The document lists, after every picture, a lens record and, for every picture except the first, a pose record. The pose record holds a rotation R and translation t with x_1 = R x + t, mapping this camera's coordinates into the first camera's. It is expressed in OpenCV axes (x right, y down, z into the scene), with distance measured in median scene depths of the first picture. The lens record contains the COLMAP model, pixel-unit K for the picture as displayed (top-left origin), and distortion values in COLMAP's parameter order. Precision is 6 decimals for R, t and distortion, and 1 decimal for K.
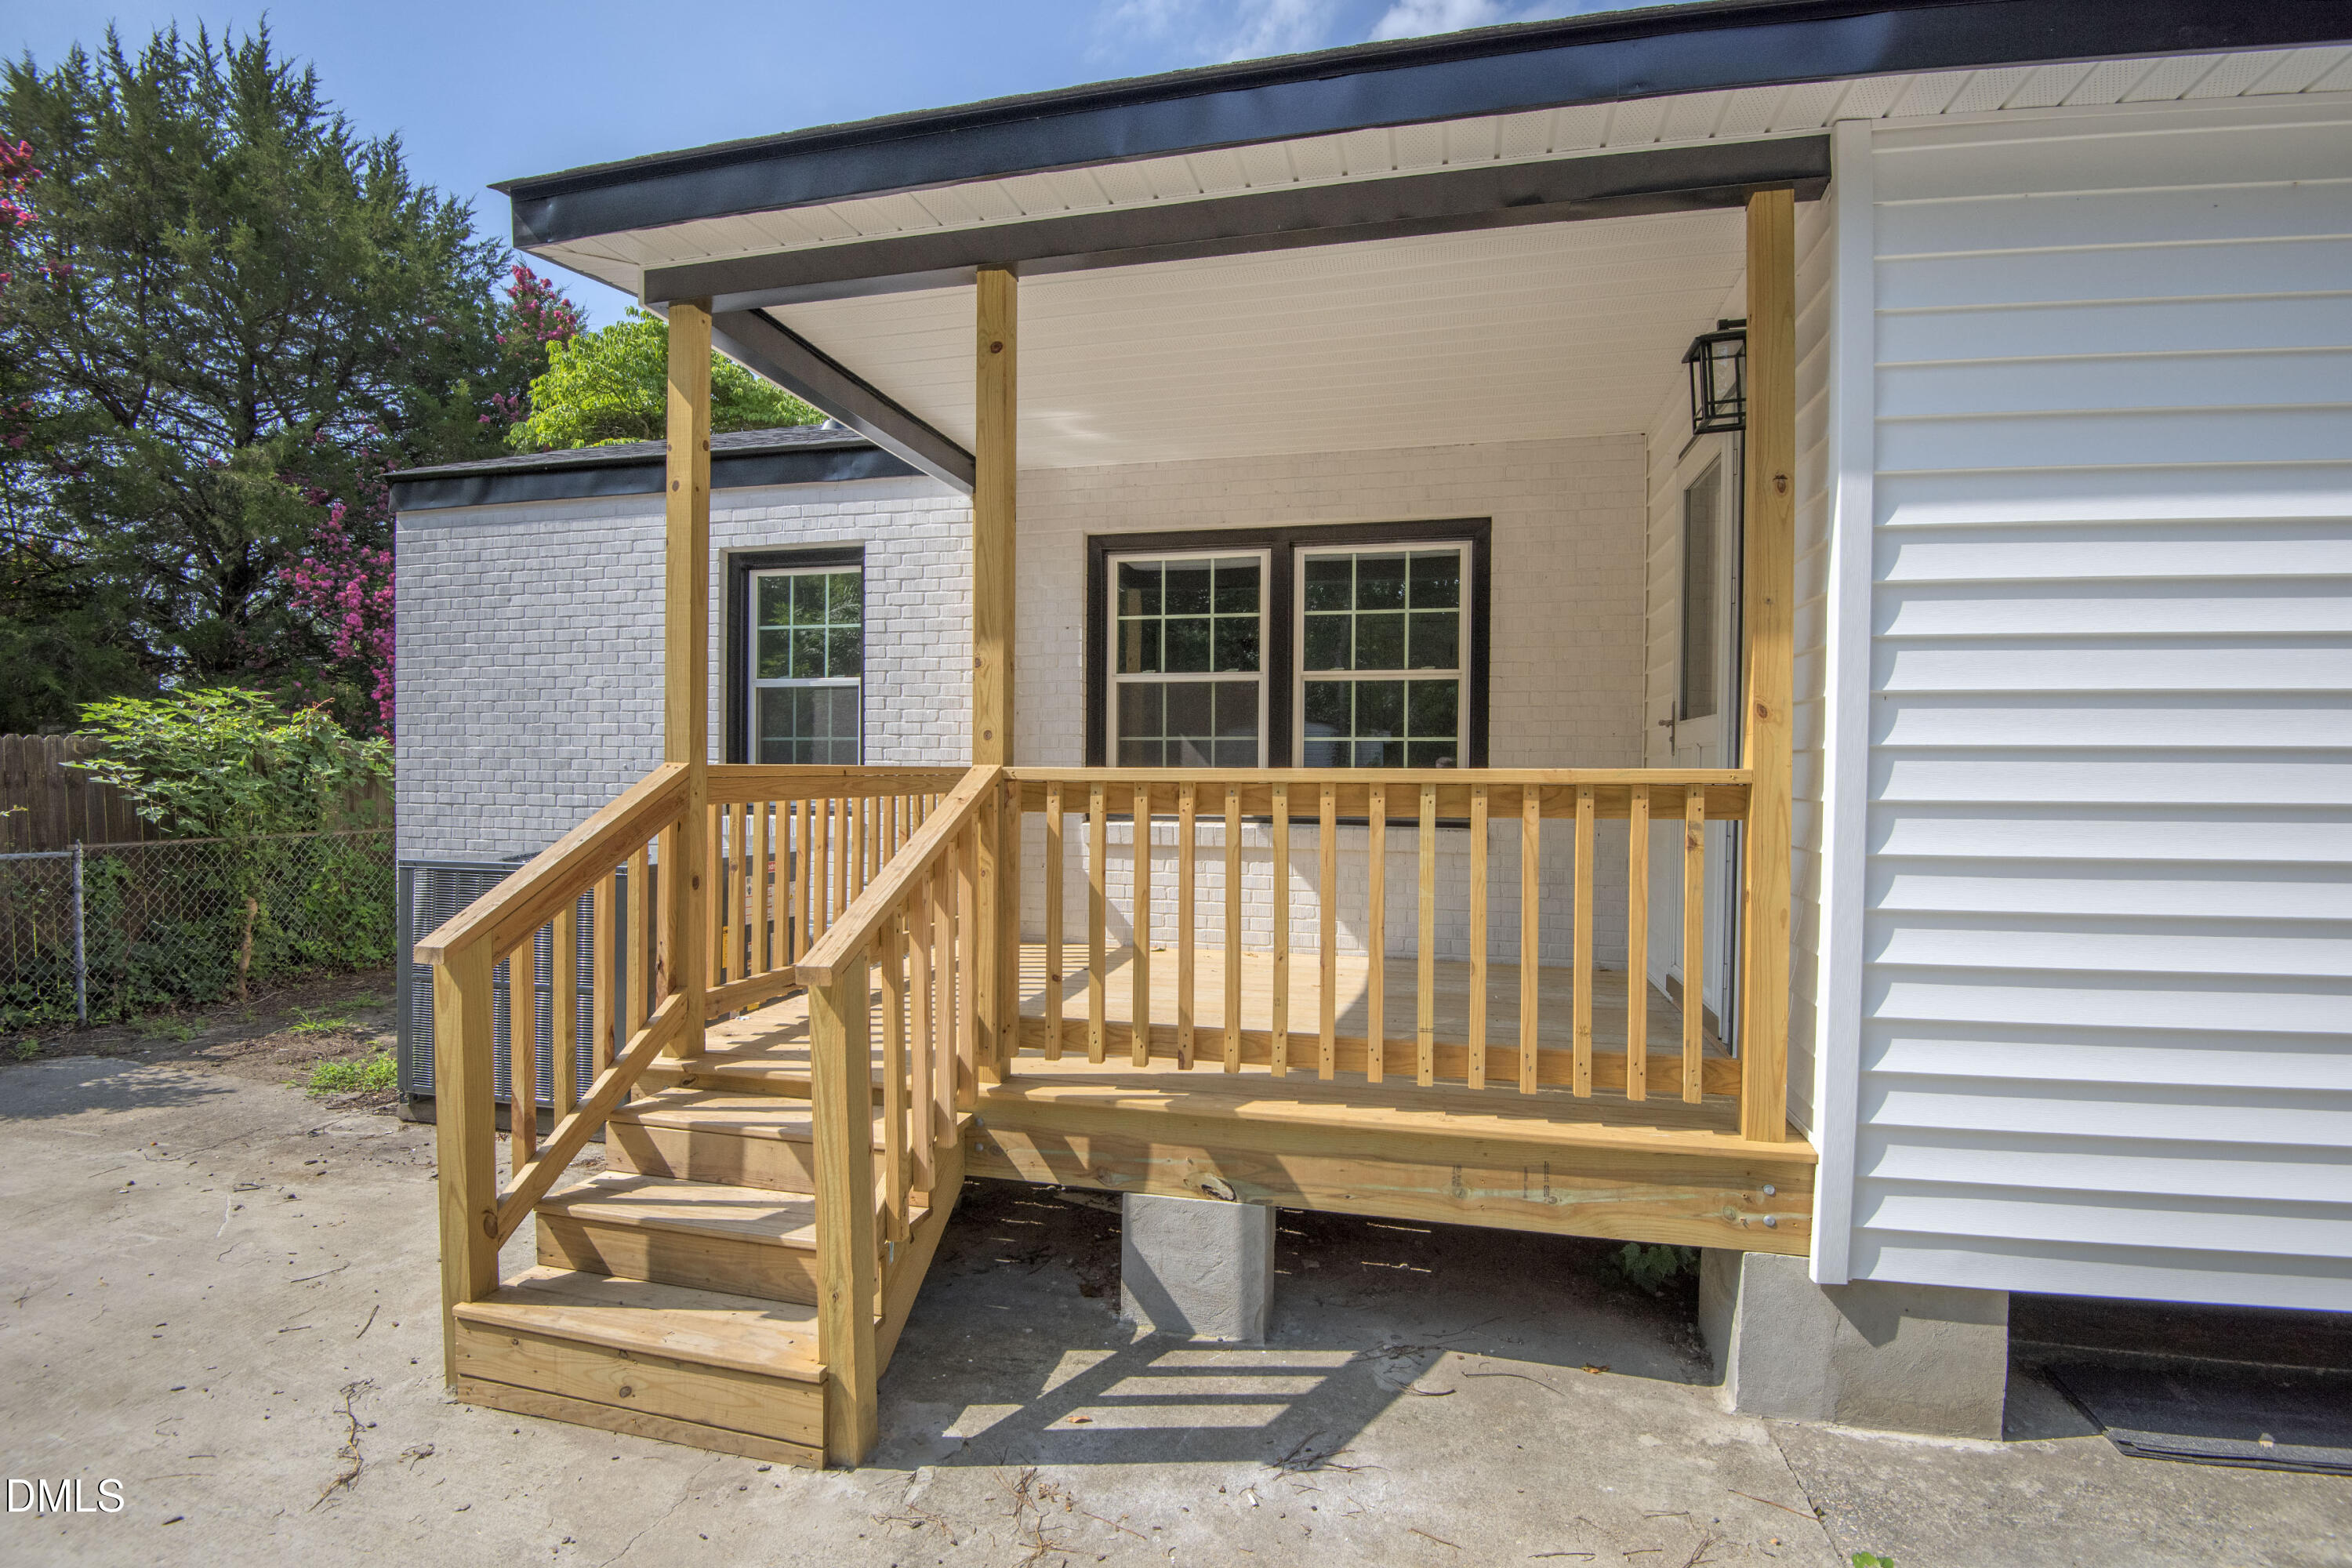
lens RADIAL K [[1112.8, 0, 1176.0], [0, 1112.8, 784.0], [0, 0, 1]] dist [-0.023913, -0.000385]
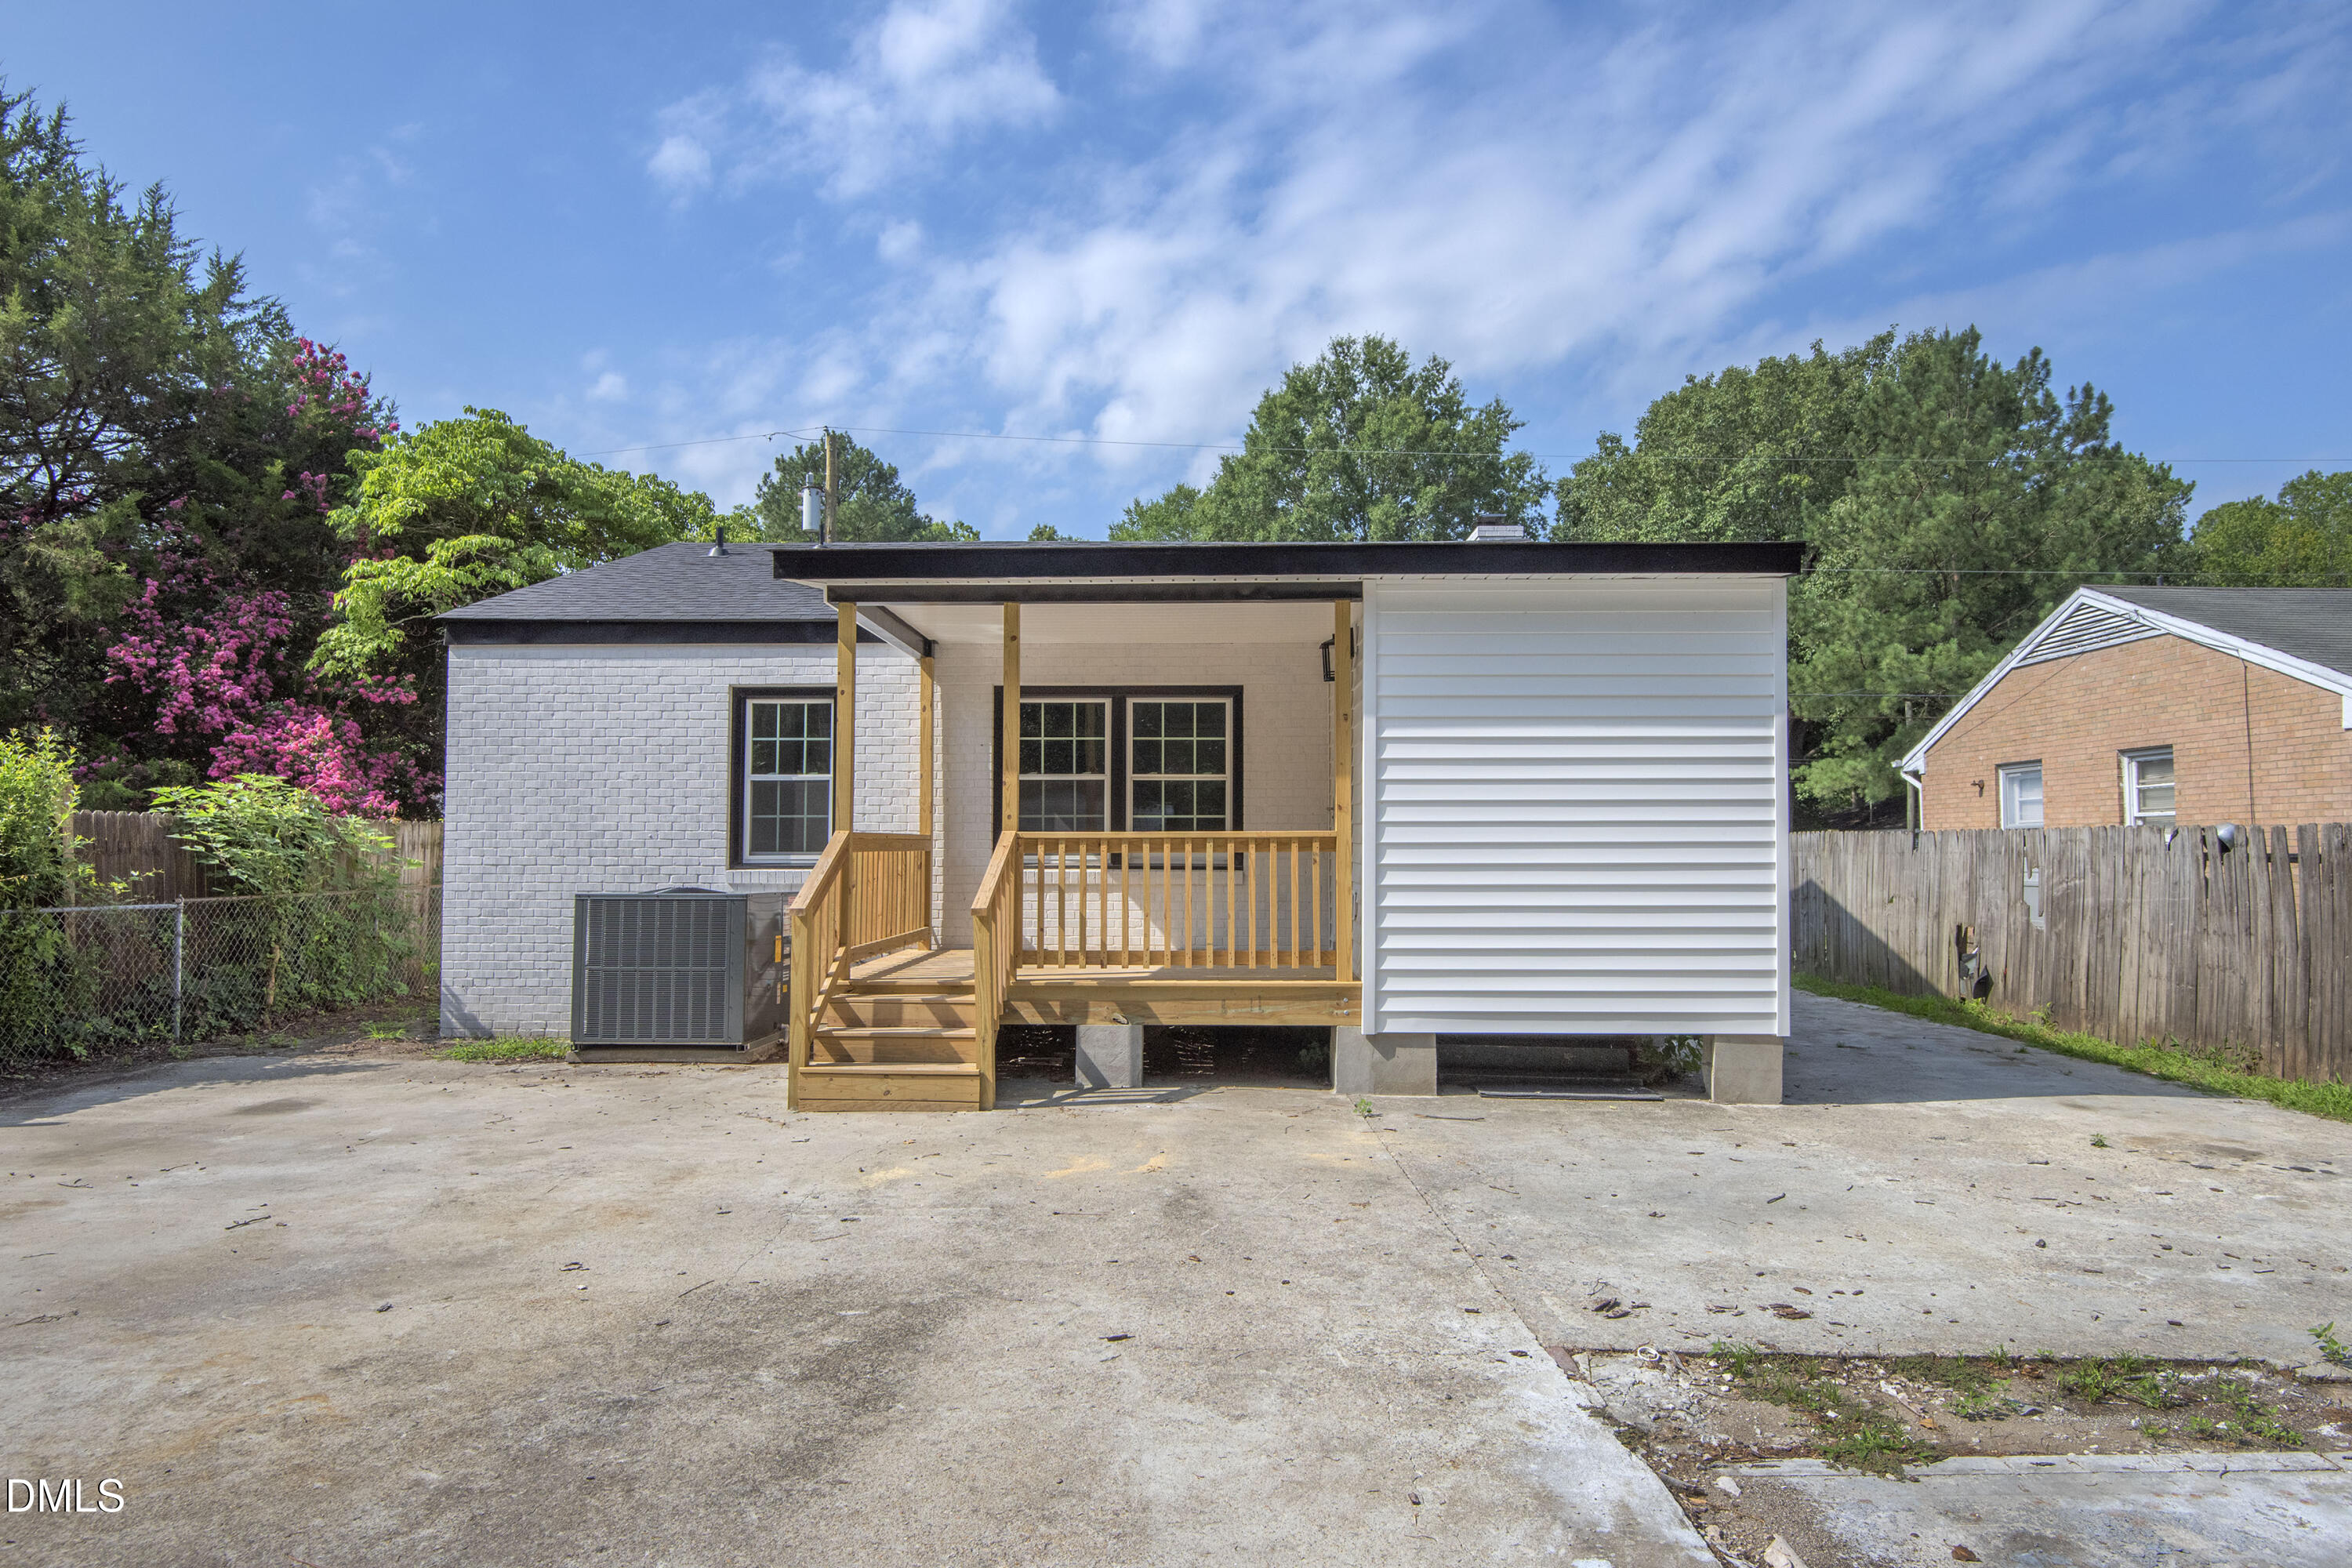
lens RADIAL K [[1363.0, 0, 1176.0], [0, 1363.0, 784.0], [0, 0, 1]] dist [-0.026406, -0.000175]
pose [[0.979644, 0.001794, 0.200734, -0.354071], [0.009664, 0.998379, -0.056087, 0.039353], [-0.200509, 0.056886, 0.978039, -1.521677]]
